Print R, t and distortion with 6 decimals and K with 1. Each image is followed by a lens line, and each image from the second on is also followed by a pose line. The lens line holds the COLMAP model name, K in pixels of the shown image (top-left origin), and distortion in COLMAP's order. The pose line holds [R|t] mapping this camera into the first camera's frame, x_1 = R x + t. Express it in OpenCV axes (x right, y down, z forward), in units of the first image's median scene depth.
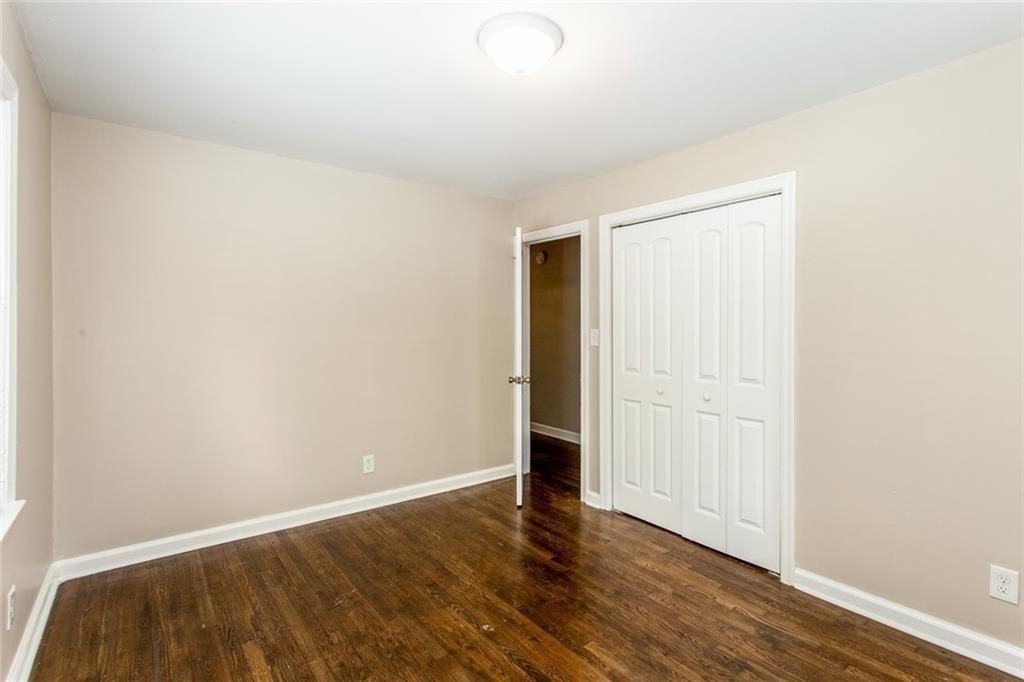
lens RADIAL K [[484.0, 0, 512.4], [0, 484.0, 332.4], [0, 0, 1]] dist [-0.001877, 0.000017]
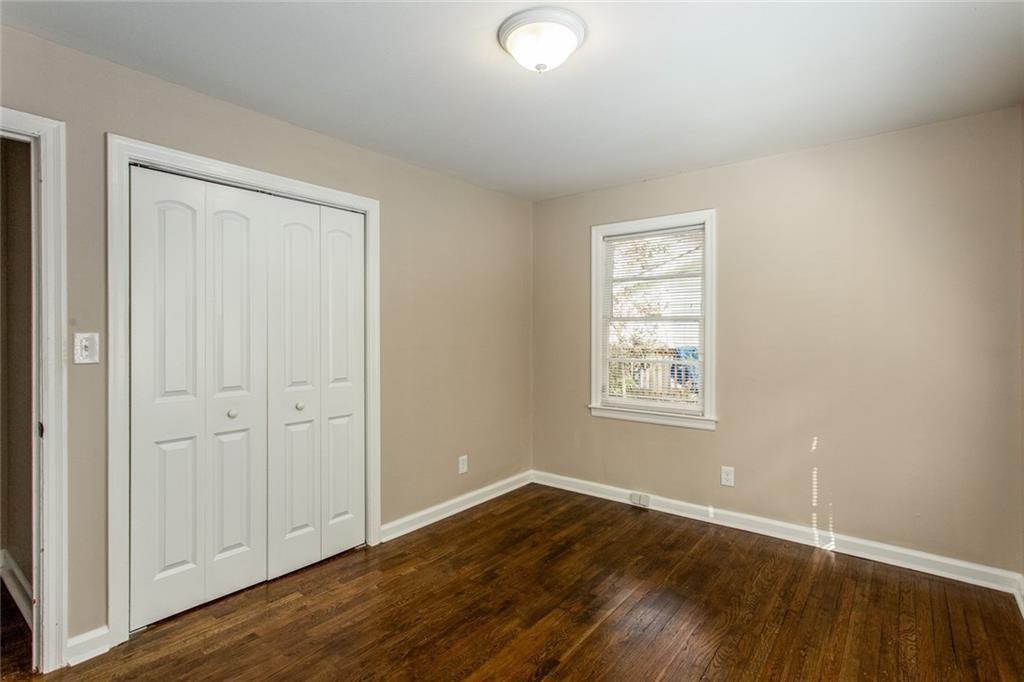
lens RADIAL K [[506.3, 0, 505.7], [0, 506.3, 325.8], [0, 0, 1]] dist [-0.004188, -0.001381]
pose [[-0.242249, 0.007566, 0.970185, -0.686131], [0.008835, 0.999945, -0.005592, -0.008365], [-0.970174, 0.007217, -0.242303, 0.940283]]
